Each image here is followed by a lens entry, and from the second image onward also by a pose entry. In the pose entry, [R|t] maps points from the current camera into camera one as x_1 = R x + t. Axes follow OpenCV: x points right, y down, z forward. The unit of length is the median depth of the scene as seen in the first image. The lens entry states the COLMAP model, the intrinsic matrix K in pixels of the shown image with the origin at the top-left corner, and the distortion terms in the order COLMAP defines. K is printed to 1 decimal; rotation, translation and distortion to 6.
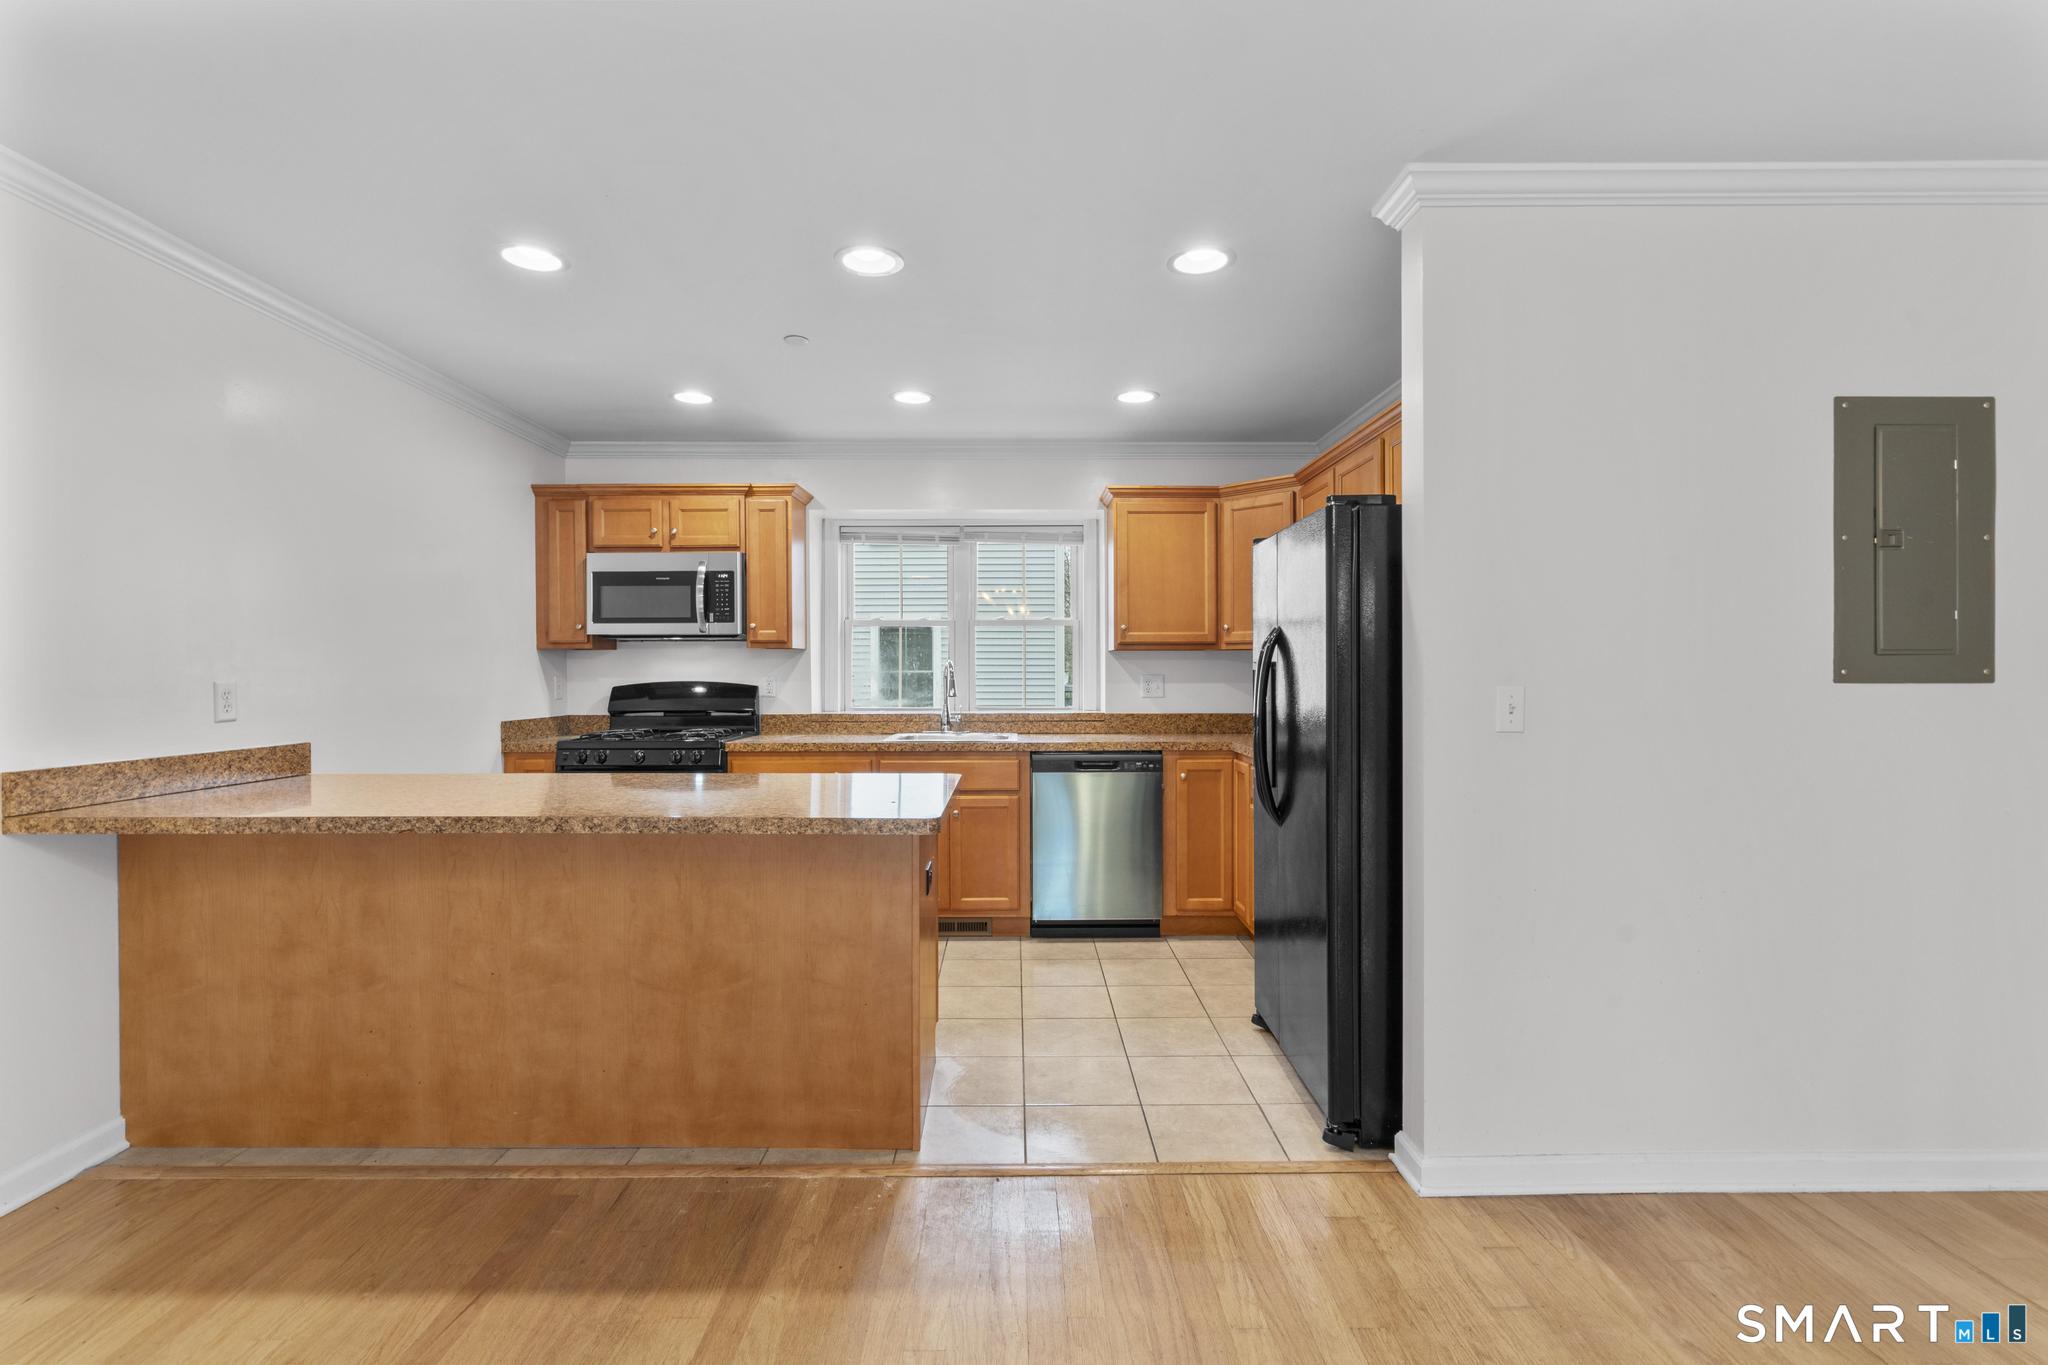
lens RADIAL K [[933.0, 0, 1023.5], [0, 933.0, 679.9], [0, 0, 1]] dist [-0.001203, 0.000634]
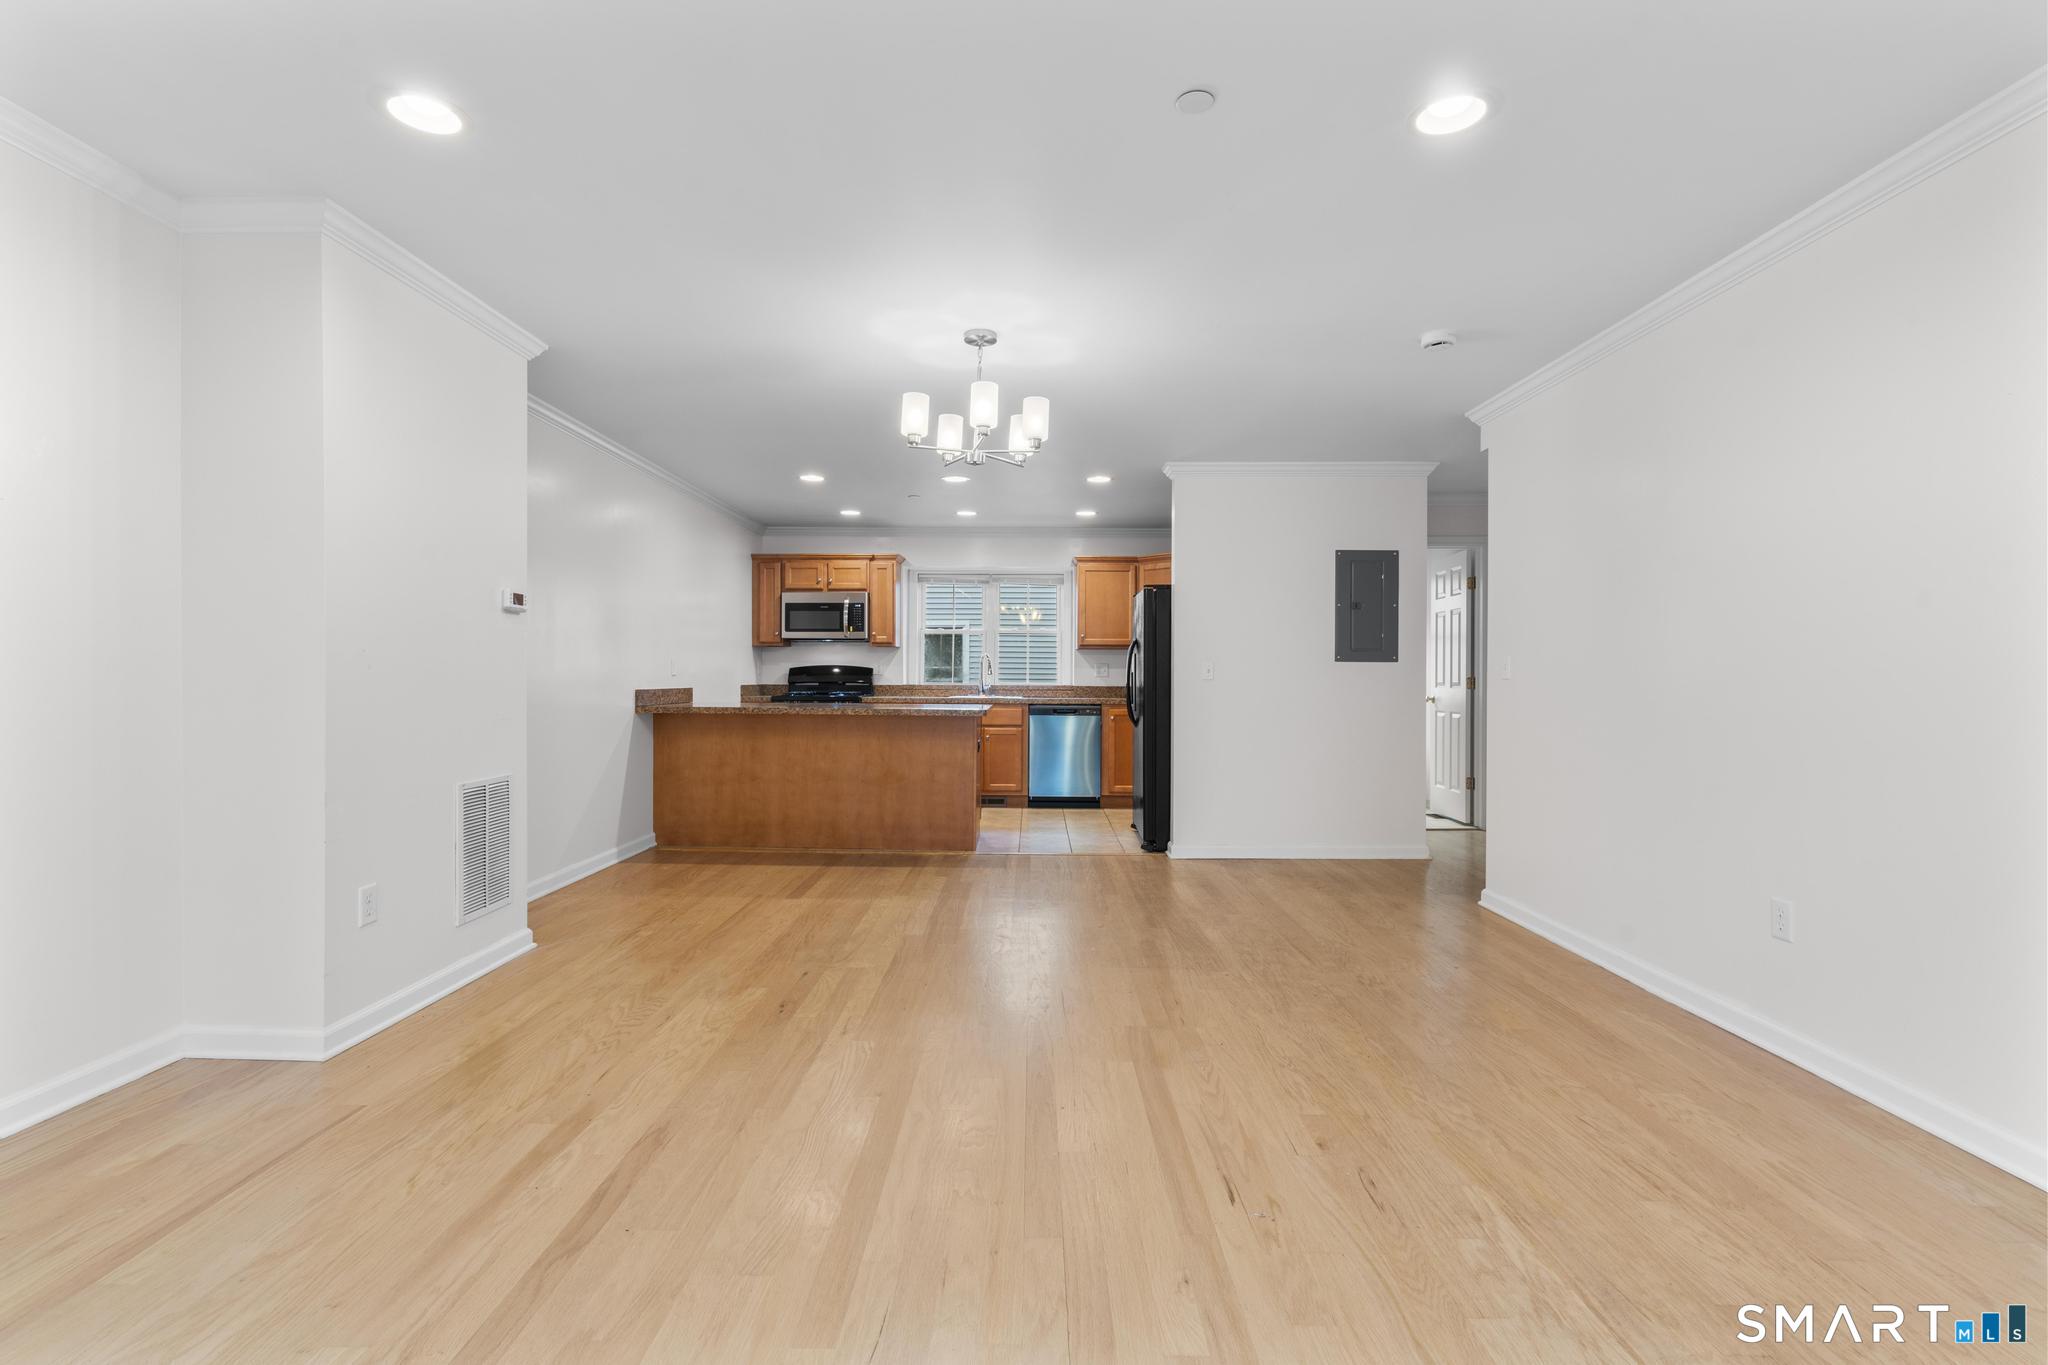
lens RADIAL K [[942.1, 0, 1026.2], [0, 942.1, 678.6], [0, 0, 1]] dist [-0.003126, 0.004154]
pose [[0.999817, 0.007859, -0.017440, 0.032864], [-0.007940, 0.999958, -0.004565, 0.033763], [0.017403, 0.004702, 0.999837, -0.796605]]
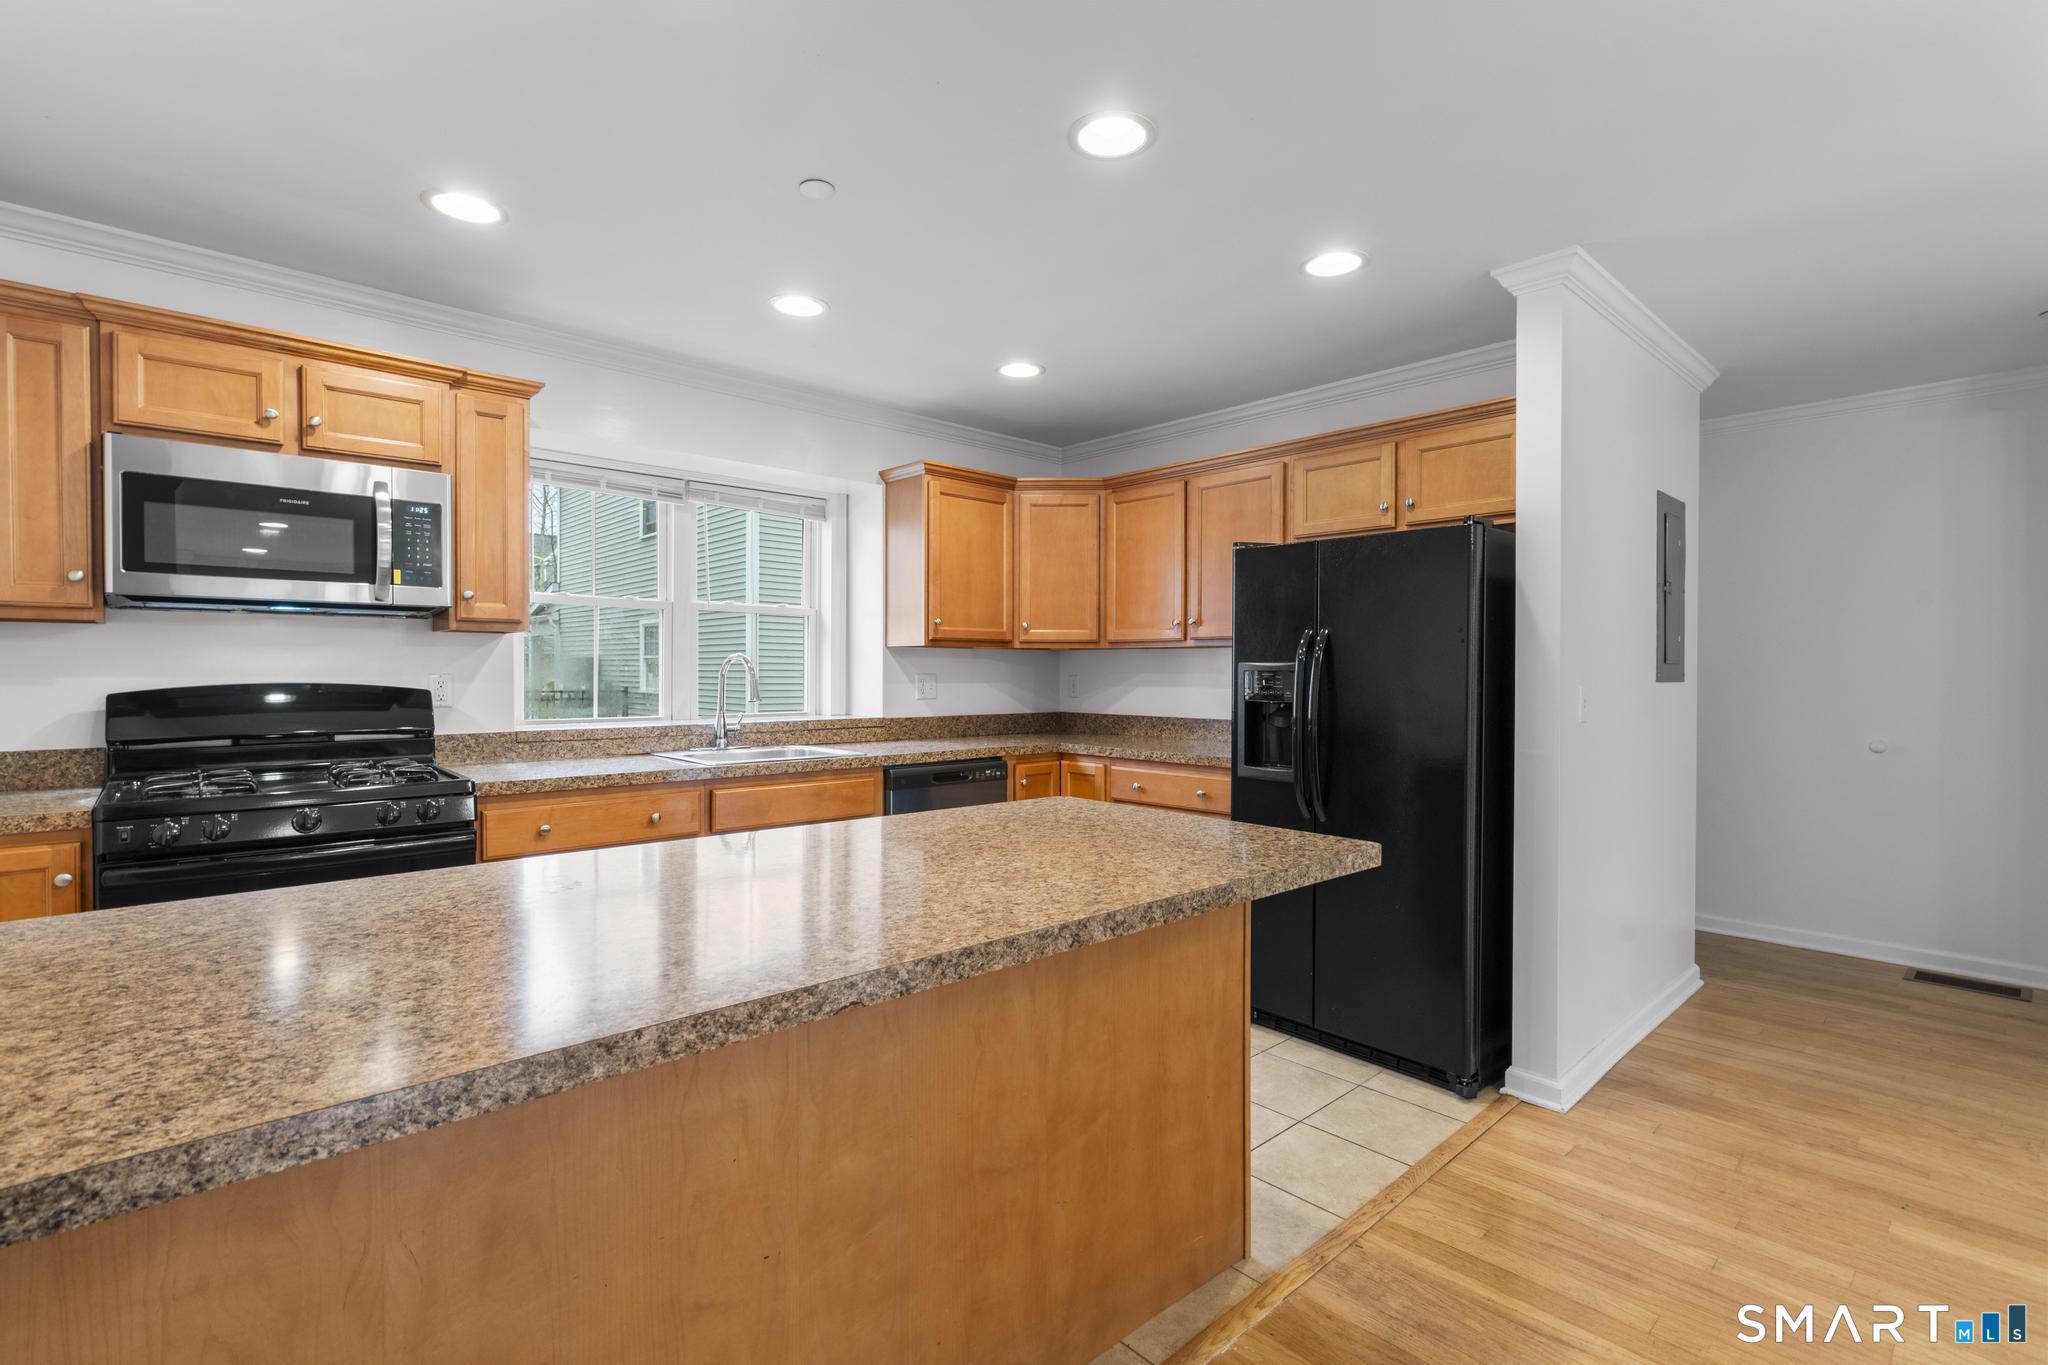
lens RADIAL K [[933.0, 0, 1023.5], [0, 933.0, 679.9], [0, 0, 1]] dist [-0.001203, 0.000634]
pose [[0.742547, -0.001096, 0.669793, -0.436118], [-0.000355, 0.999998, 0.002030, -0.001802], [-0.669793, -0.001745, 0.742545, 0.283660]]
